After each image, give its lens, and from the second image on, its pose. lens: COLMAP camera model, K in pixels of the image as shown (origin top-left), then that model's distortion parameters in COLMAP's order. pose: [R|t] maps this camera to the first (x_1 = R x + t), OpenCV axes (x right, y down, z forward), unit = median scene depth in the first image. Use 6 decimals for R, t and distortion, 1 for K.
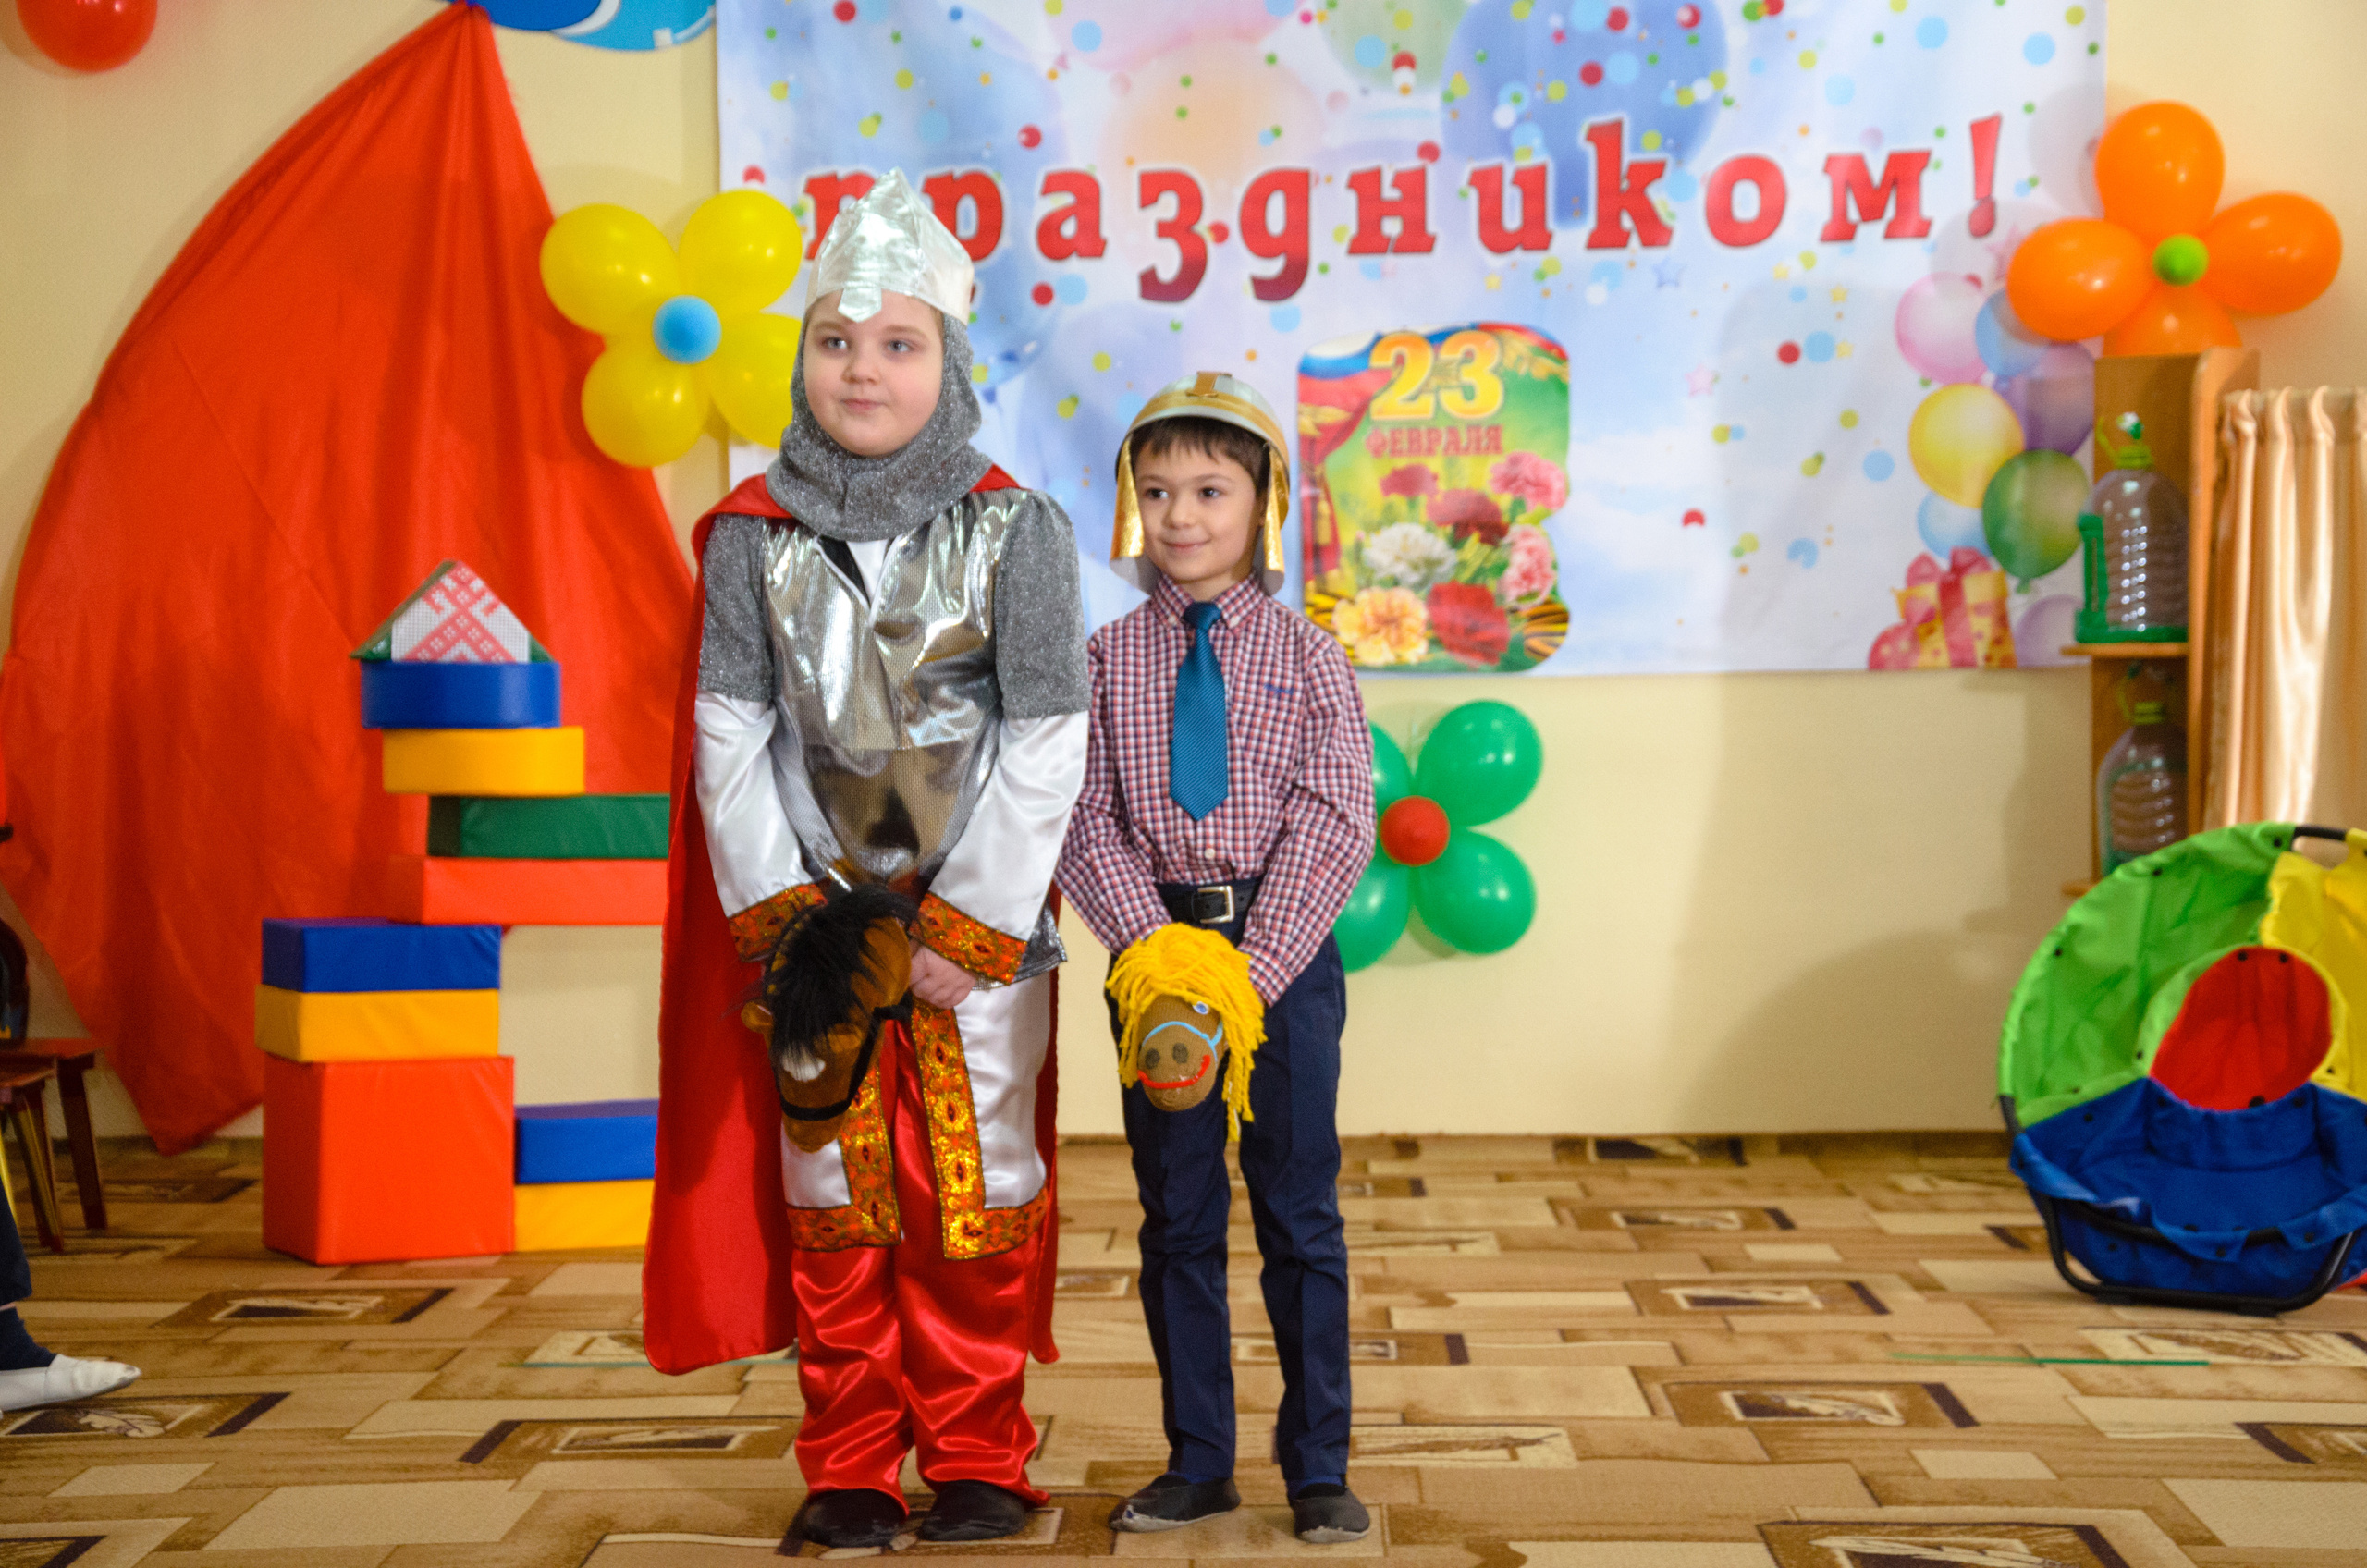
lens RADIAL K [[5169.2, 0, 1189.3], [0, 5169.2, 831.0], [0, 0, 1]] dist [0.532604, 0.000000]
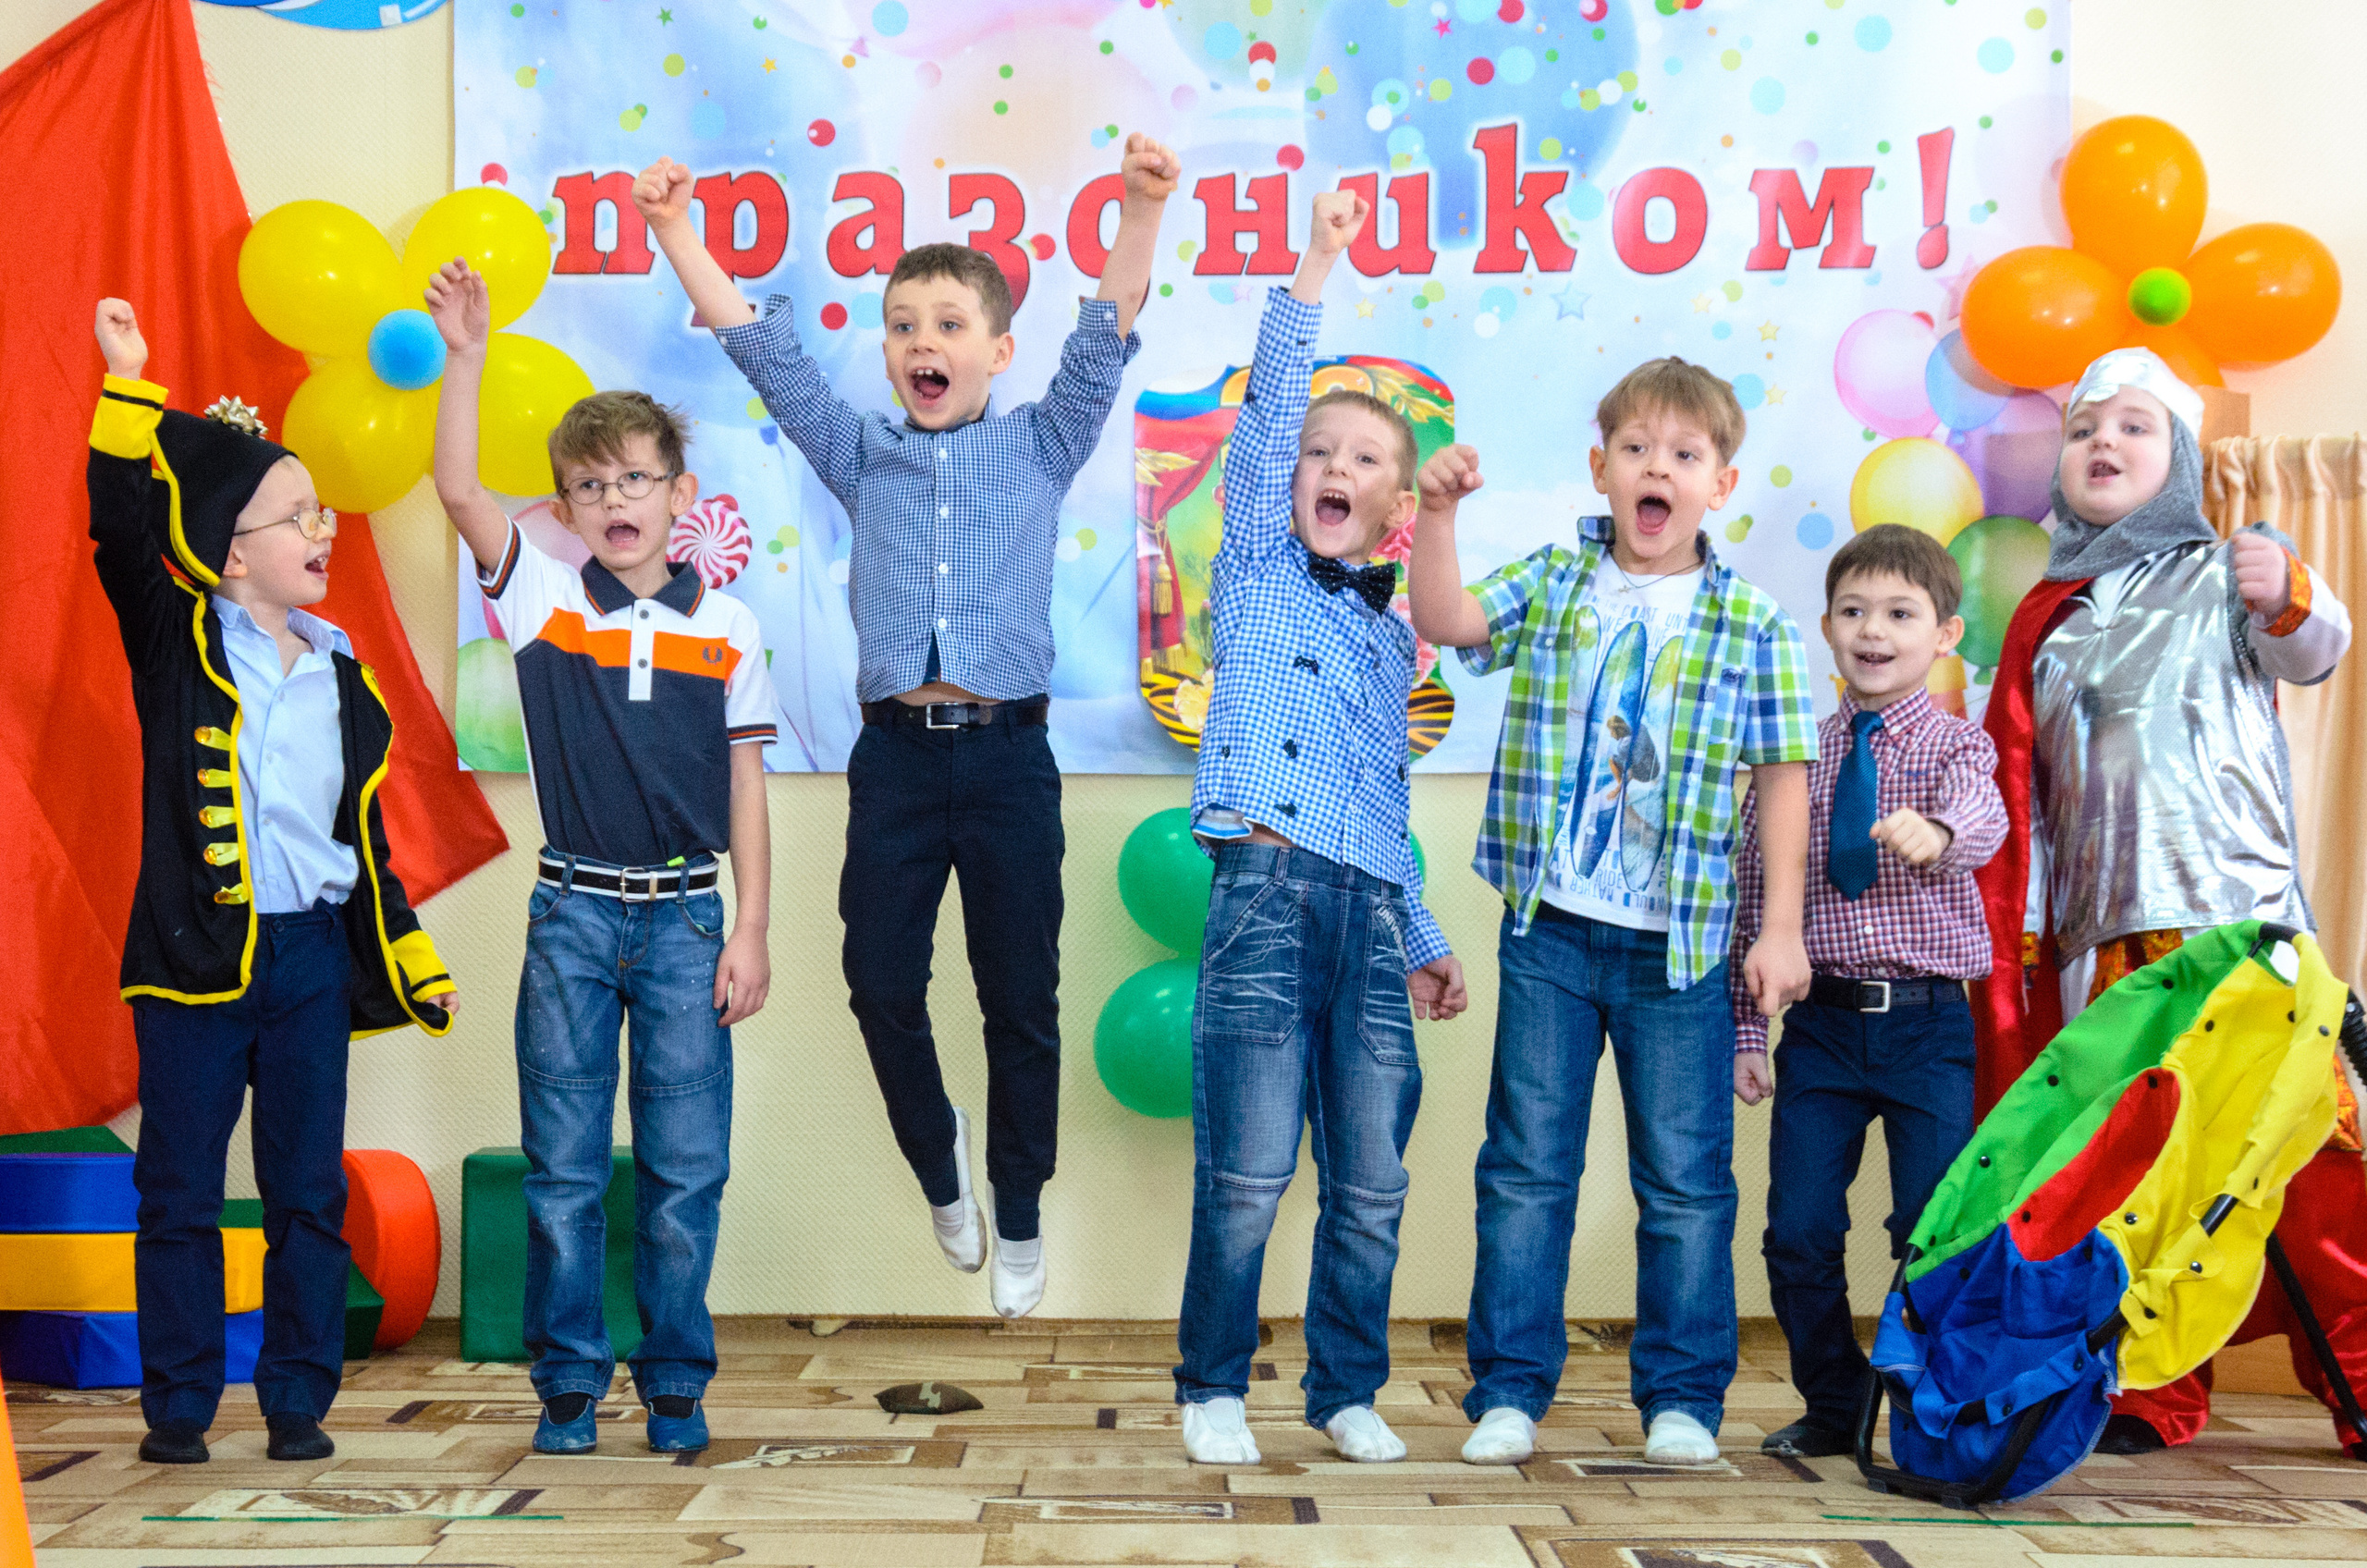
lens RADIAL K [[4285.9, 0, 1171.2], [0, 4285.9, 805.0], [0, 0, 1]] dist [0.121661, 0.000000]
pose [[0.999563, 0.010100, 0.027777, 0.008069], [-0.009053, 0.999254, -0.037553, 0.001883], [-0.028136, 0.037285, 0.998909, 0.305640]]
